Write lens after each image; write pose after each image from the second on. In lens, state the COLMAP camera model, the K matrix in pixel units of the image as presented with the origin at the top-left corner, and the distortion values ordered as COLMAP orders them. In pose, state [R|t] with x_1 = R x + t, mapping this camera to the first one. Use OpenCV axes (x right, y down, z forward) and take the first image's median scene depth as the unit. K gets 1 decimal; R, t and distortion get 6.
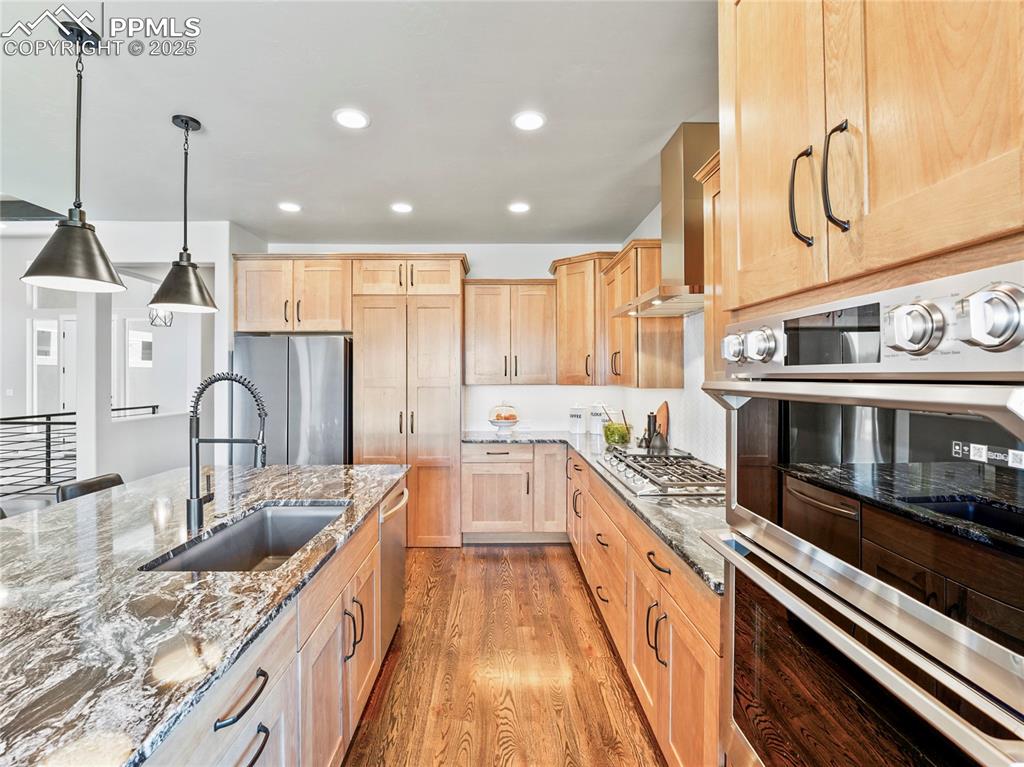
lens RADIAL K [[495.0, 0, 516.6], [0, 495.0, 375.6], [0, 0, 1]] dist [-0.021316, 0.000519]
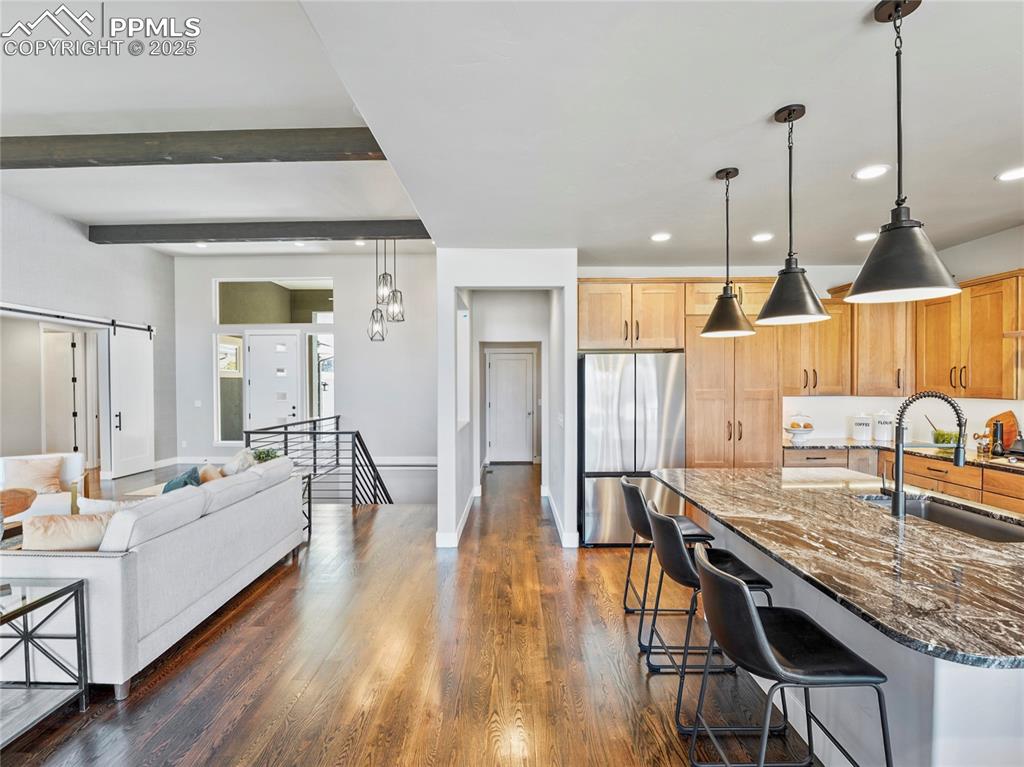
lens RADIAL K [[495.0, 0, 507.2], [0, 495.0, 389.1], [0, 0, 1]] dist [-0.021316, 0.000519]
pose [[0.999600, -0.003277, -0.028087, -0.697643], [0.003532, 0.999953, 0.009035, -0.009822], [0.028056, -0.009131, 0.999565, -0.113163]]
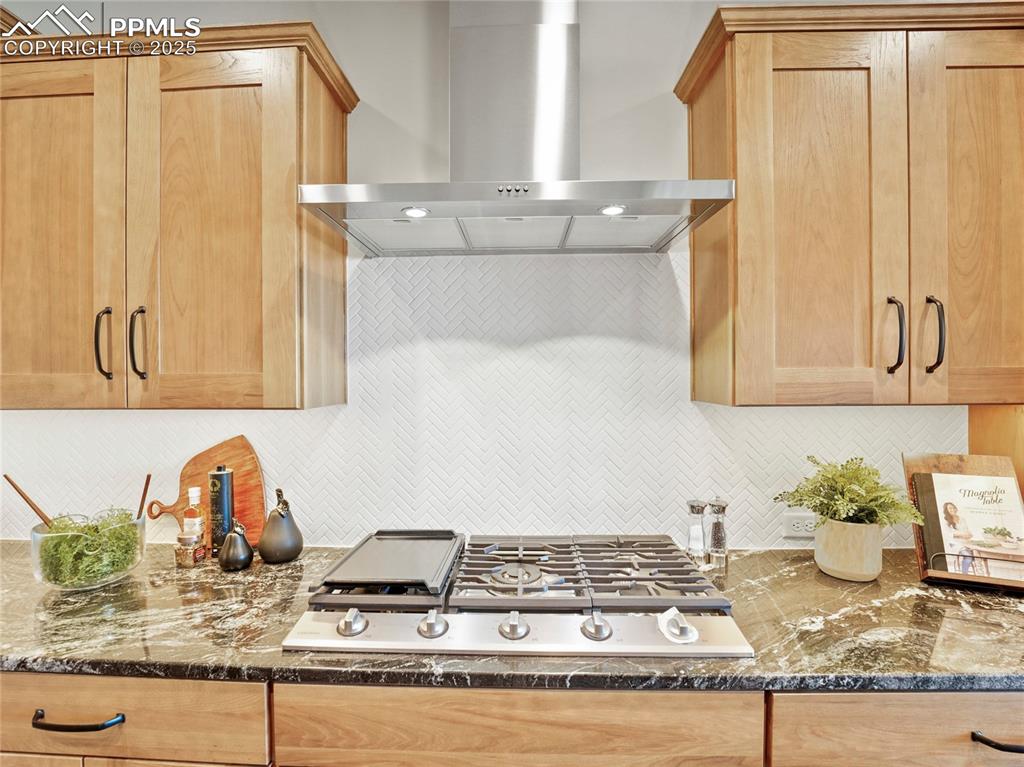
lens RADIAL K [[495.0, 0, 497.0], [0, 495.0, 385.2], [0, 0, 1]] dist [-0.021316, 0.000519]
pose [[0.070289, -0.008380, 0.997491, -0.104233], [0.008531, 0.999933, 0.007799, 0.004442], [-0.997490, 0.007962, 0.070356, 0.635221]]
